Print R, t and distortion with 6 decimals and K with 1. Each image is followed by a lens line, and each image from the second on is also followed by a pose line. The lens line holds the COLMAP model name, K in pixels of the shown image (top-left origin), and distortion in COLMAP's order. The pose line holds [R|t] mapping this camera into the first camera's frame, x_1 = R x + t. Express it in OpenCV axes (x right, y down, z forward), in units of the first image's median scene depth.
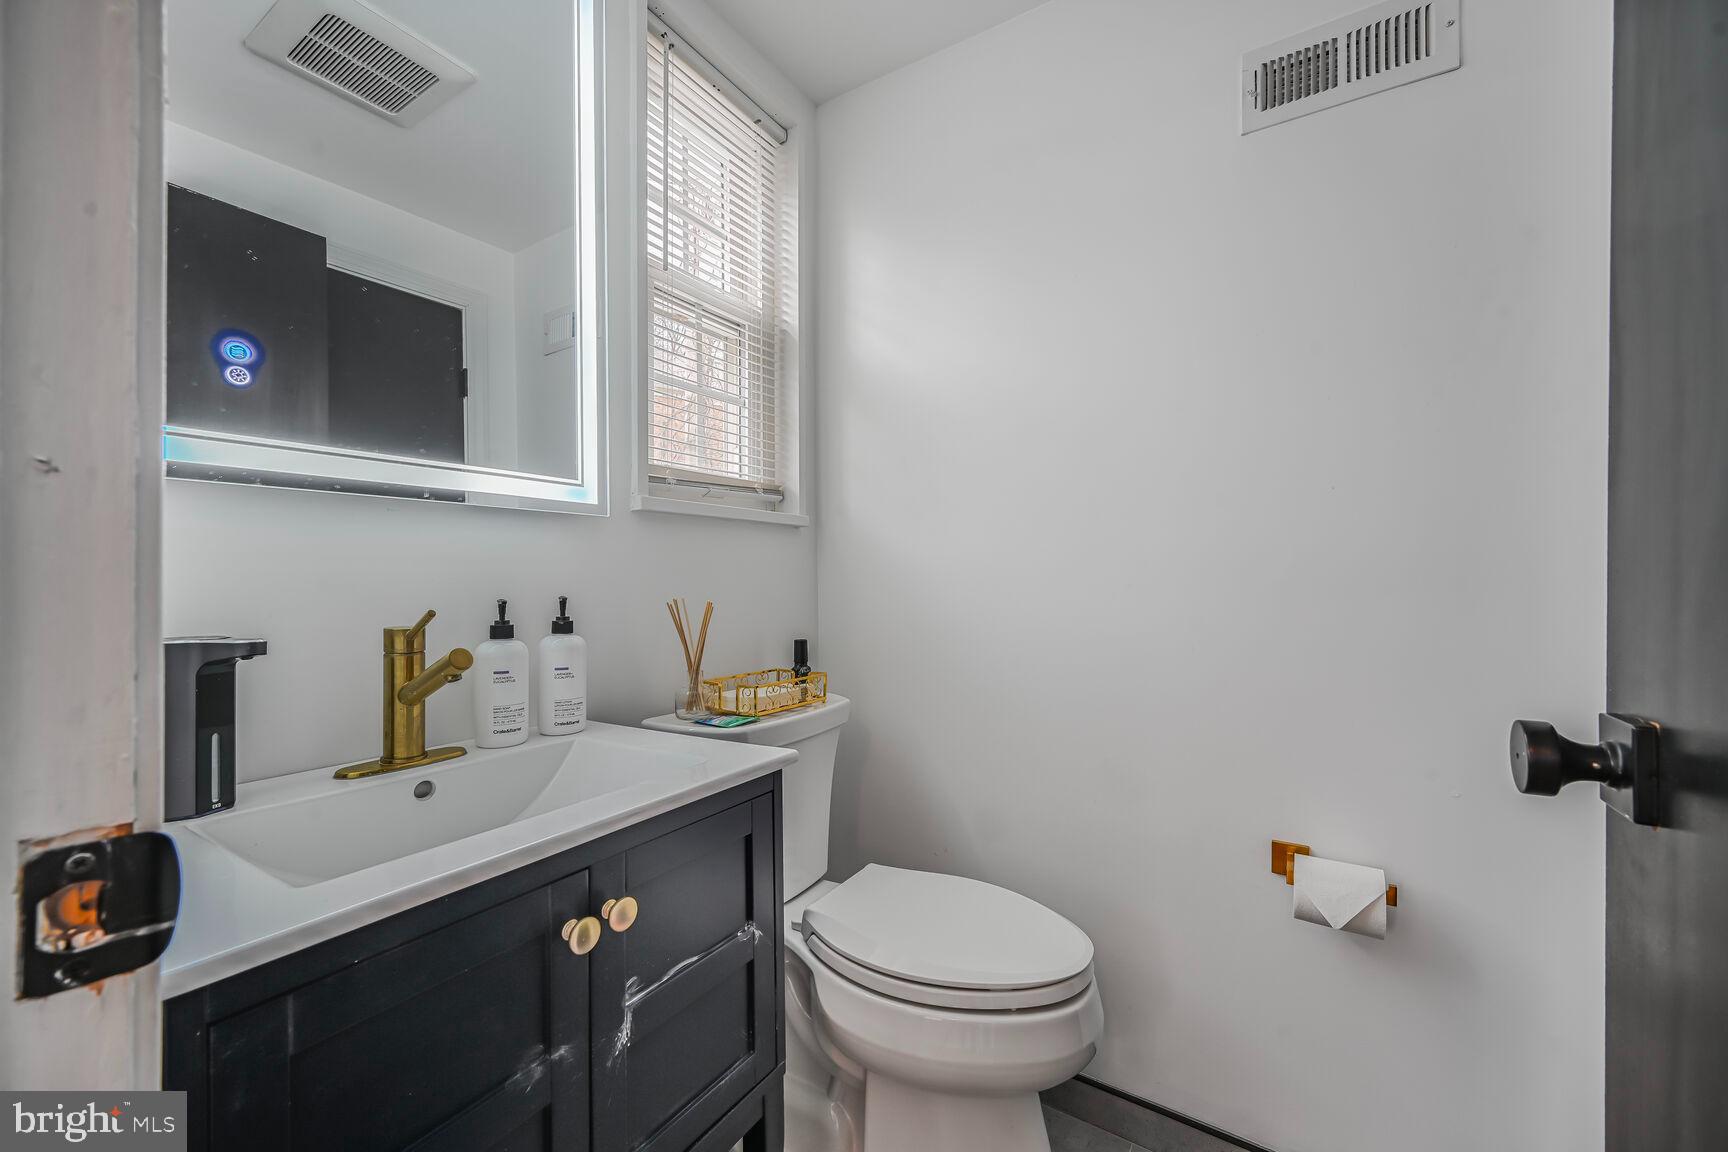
lens RADIAL K [[675.7, 0, 867.2], [0, 675.7, 576.8], [0, 0, 1]] dist [0.000071, -0.000042]
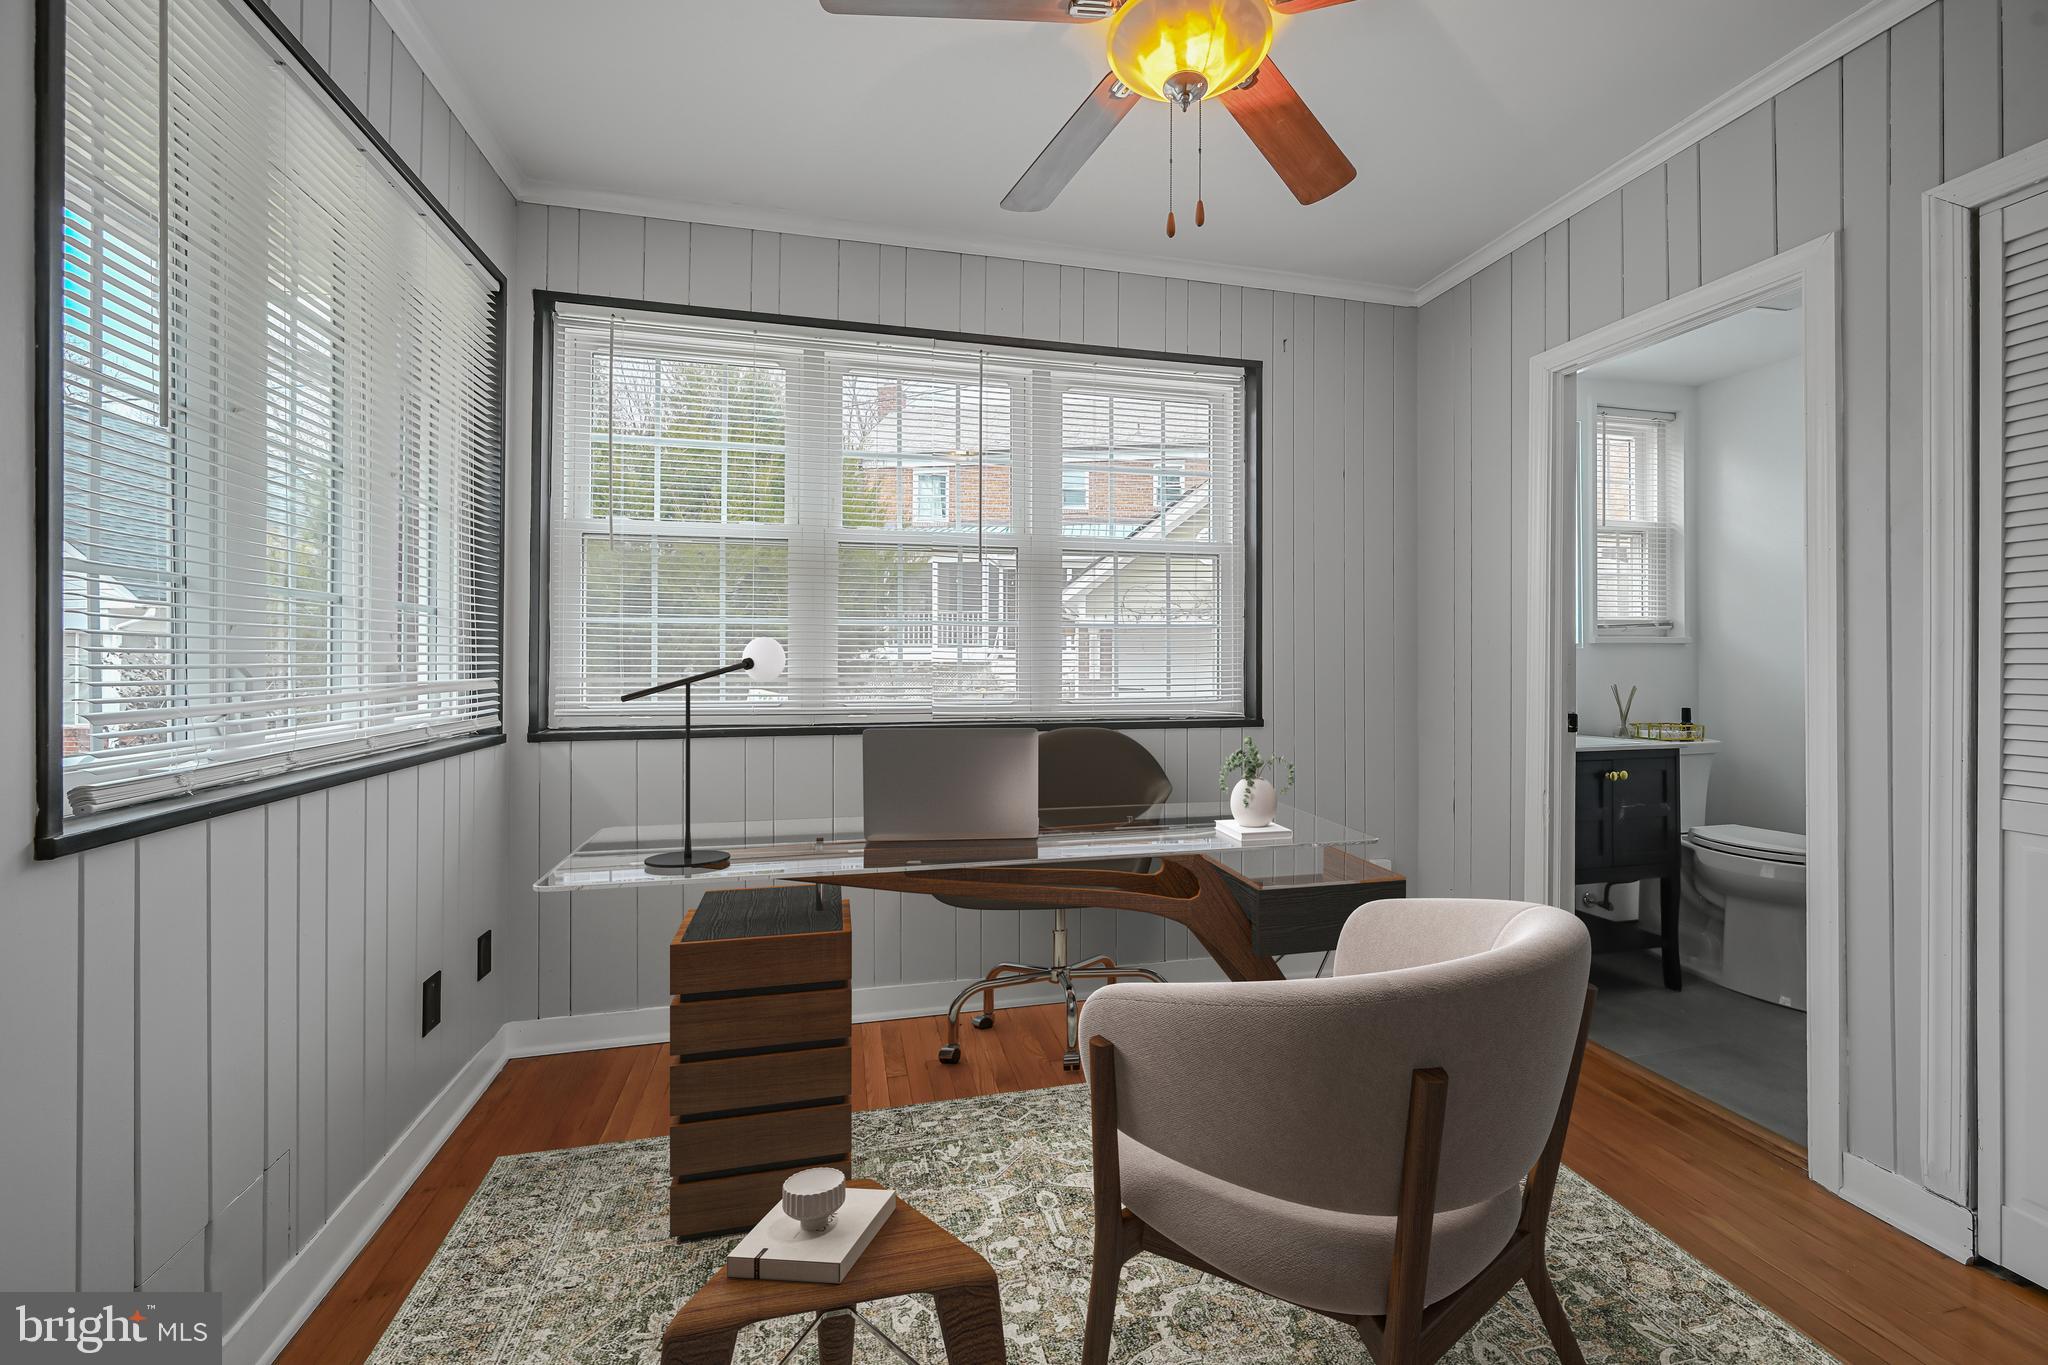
lens RADIAL K [[821.6, 0, 1030.6], [0, 821.6, 663.1], [0, 0, 1]] dist [0.000823, 0.000053]
pose [[0.724083, -0.000337, -0.689713, 0.140635], [0.000887, 1.000000, 0.000443, -0.029786], [0.689712, -0.000933, 0.724083, -1.712141]]
